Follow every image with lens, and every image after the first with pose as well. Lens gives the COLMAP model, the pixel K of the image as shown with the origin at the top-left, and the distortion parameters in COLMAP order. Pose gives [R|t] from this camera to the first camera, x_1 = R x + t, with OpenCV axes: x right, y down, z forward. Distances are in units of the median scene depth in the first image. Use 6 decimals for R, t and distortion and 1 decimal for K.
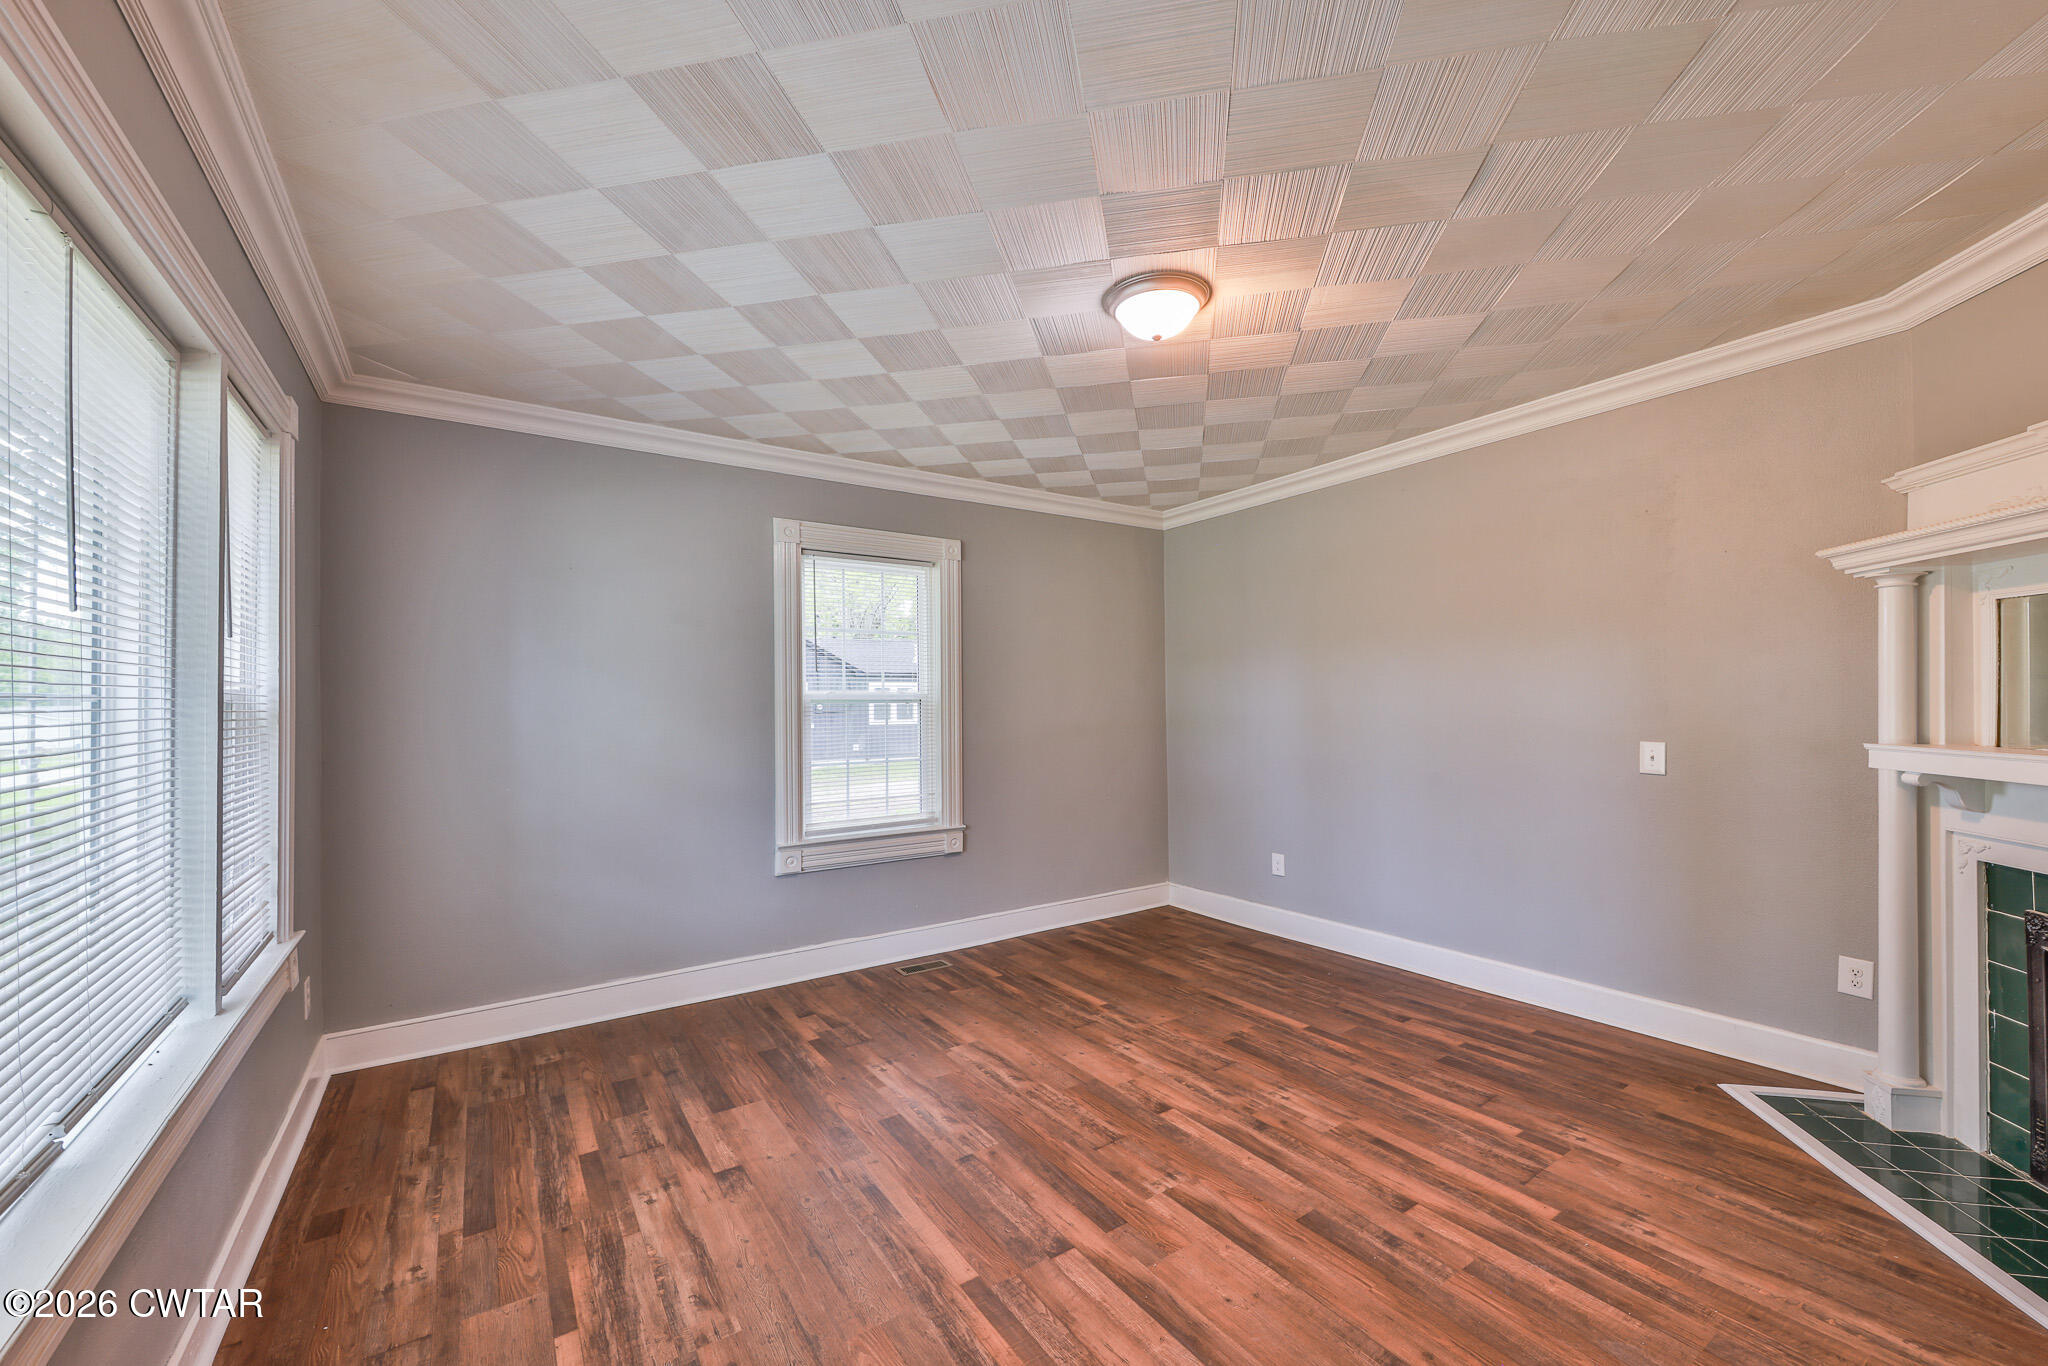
lens RADIAL K [[802.6, 0, 1026.2], [0, 802.6, 691.0], [0, 0, 1]] dist [0.013481, -0.001420]
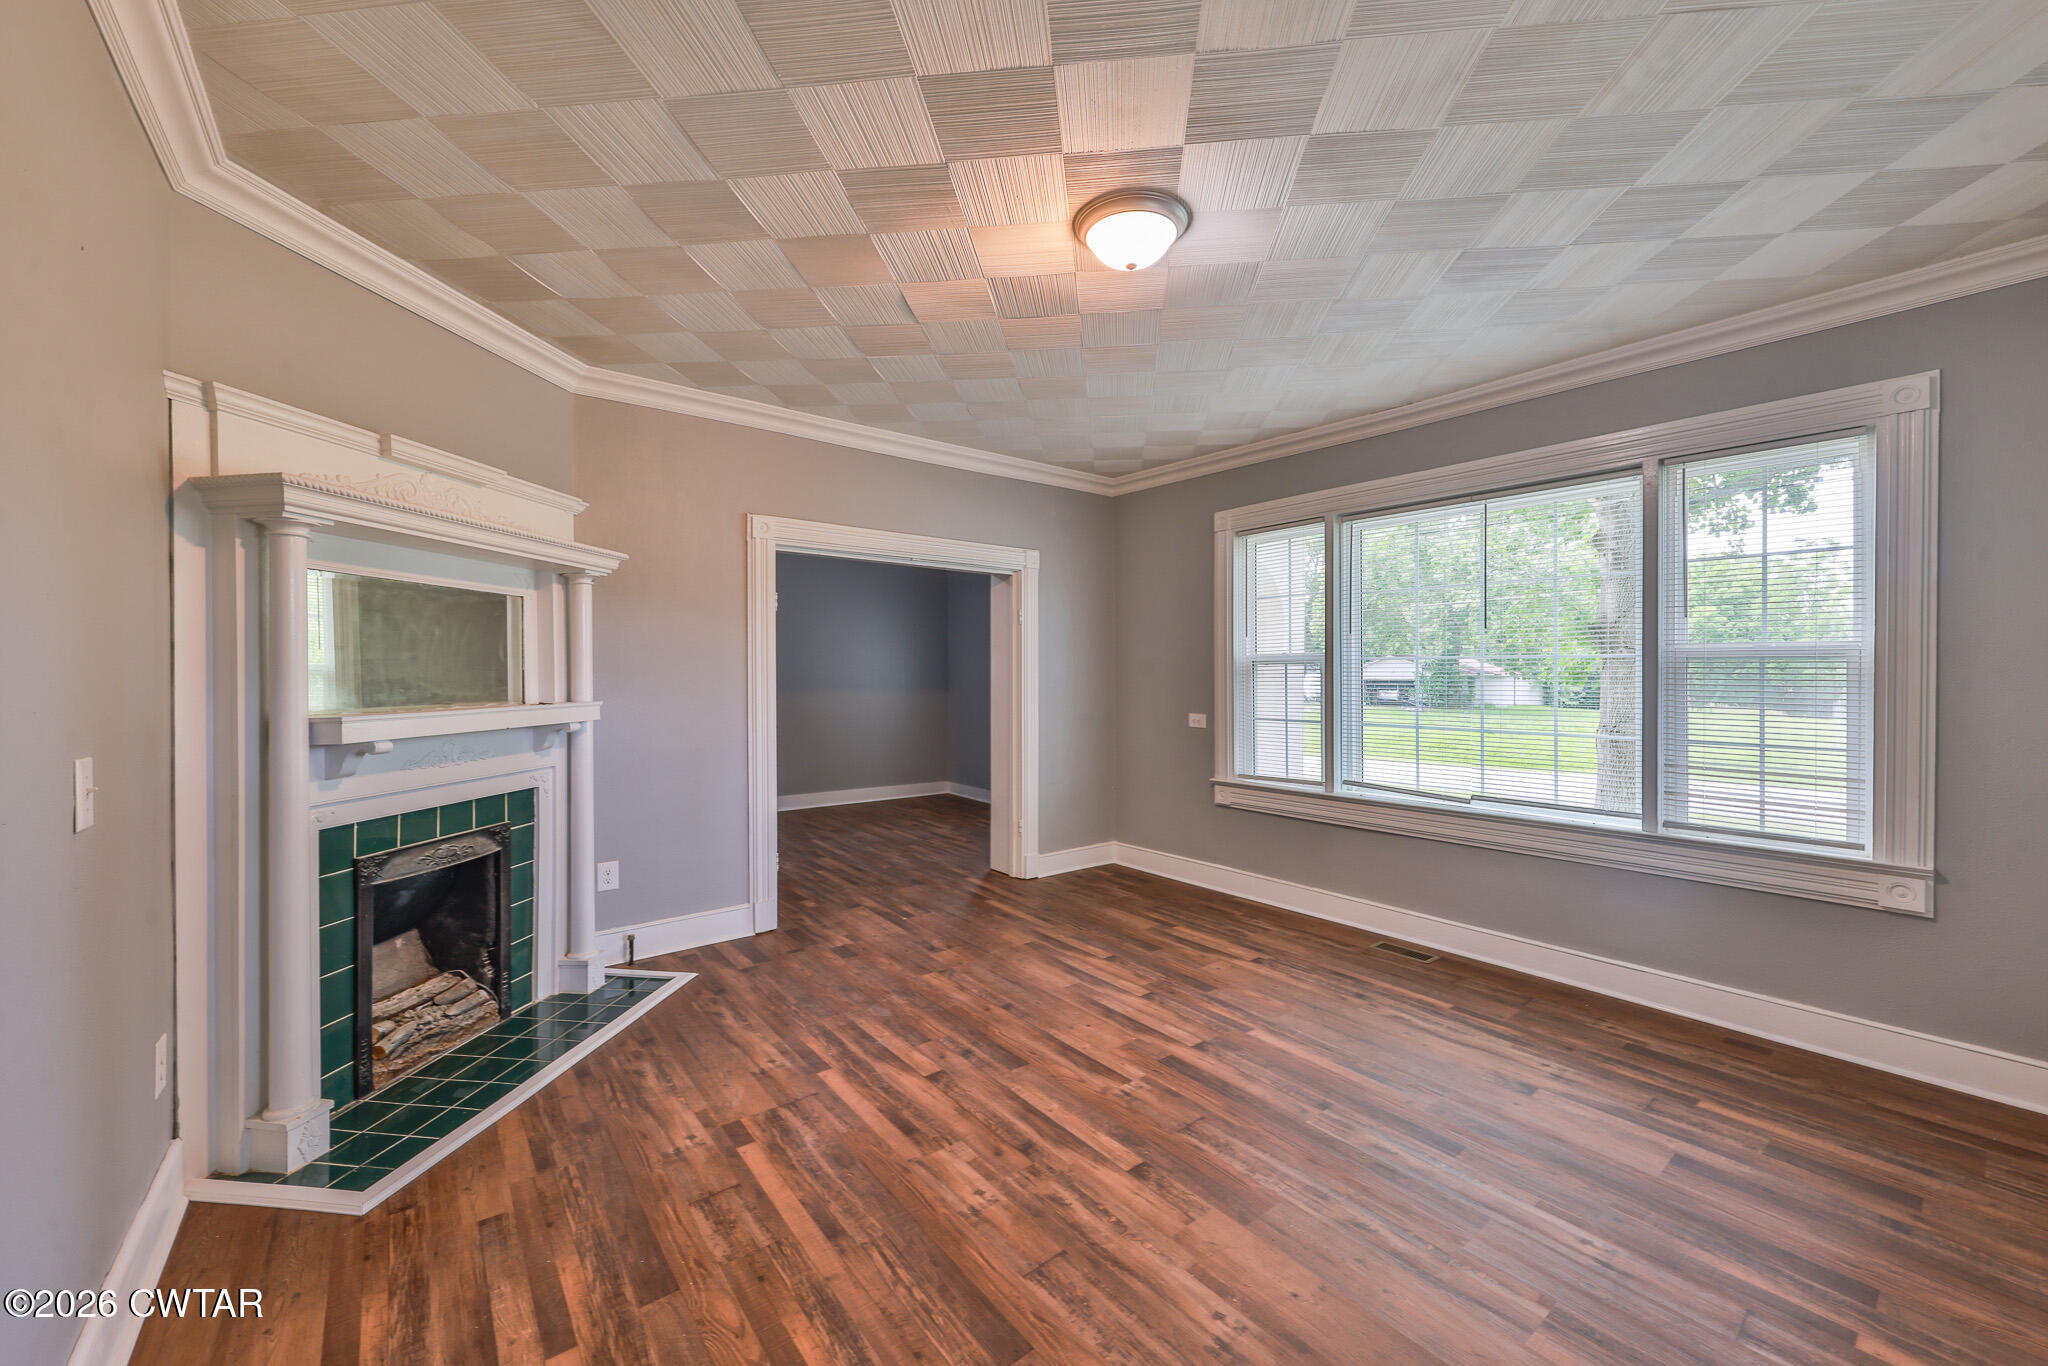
lens RADIAL K [[802.6, 0, 1020.4], [0, 802.6, 678.6], [0, 0, 1]] dist [0.013481, -0.001420]
pose [[-0.997388, 0.010604, -0.071450, 0.384487], [0.010527, 0.999944, 0.001449, 0.031843], [0.071461, 0.000693, -0.997443, 2.026491]]
